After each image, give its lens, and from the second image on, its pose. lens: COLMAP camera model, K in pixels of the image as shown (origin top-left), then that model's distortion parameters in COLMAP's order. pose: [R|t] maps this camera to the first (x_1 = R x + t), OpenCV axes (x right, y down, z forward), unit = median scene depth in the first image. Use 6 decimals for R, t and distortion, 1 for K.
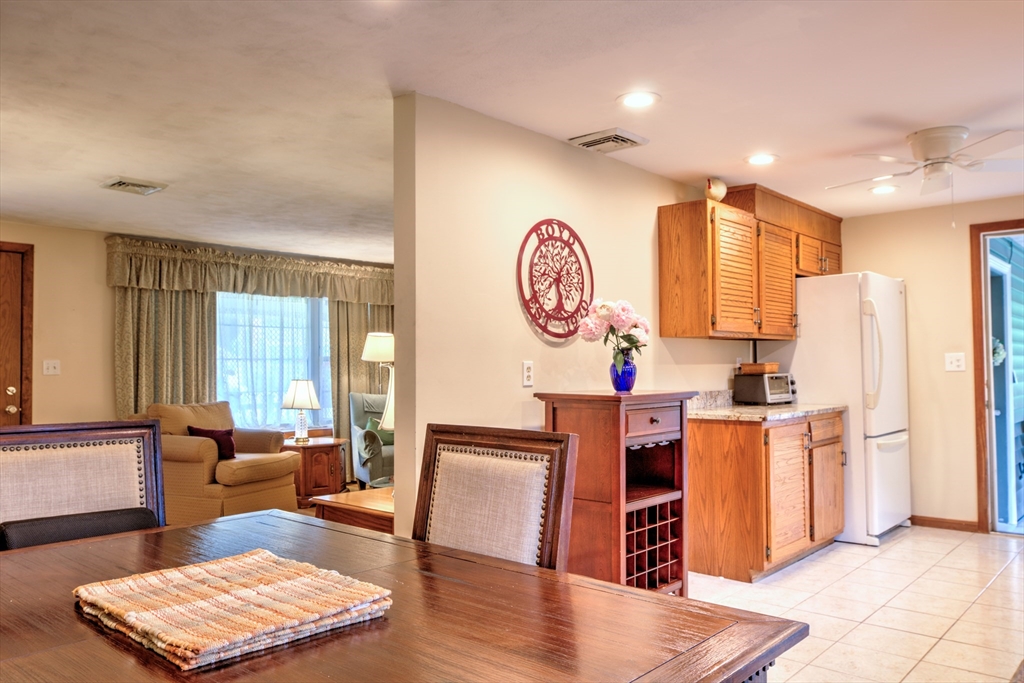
lens RADIAL K [[758.5, 0, 511.6], [0, 758.5, 345.7], [0, 0, 1]] dist [-0.026904, 0.024186]
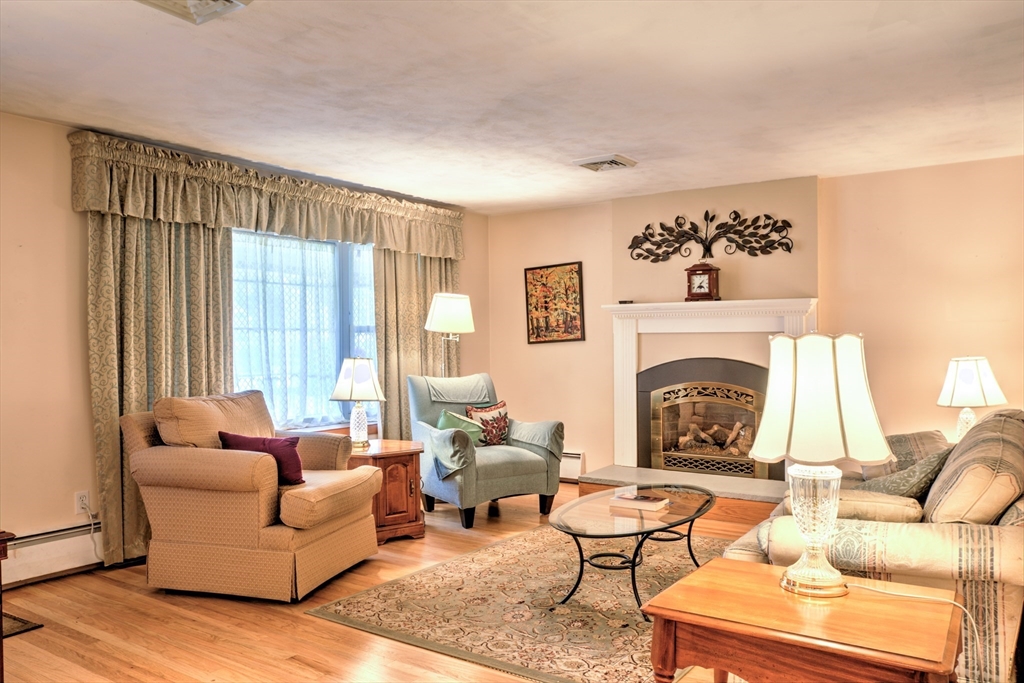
lens RADIAL K [[778.2, 0, 511.5], [0, 778.2, 339.9], [0, 0, 1]] dist [0.002007, 0.005931]
pose [[0.994193, 0.001876, 0.107600, -0.223874], [-0.004535, 0.999690, 0.024470, 0.010771], [-0.107520, -0.024815, 0.993893, 0.286660]]
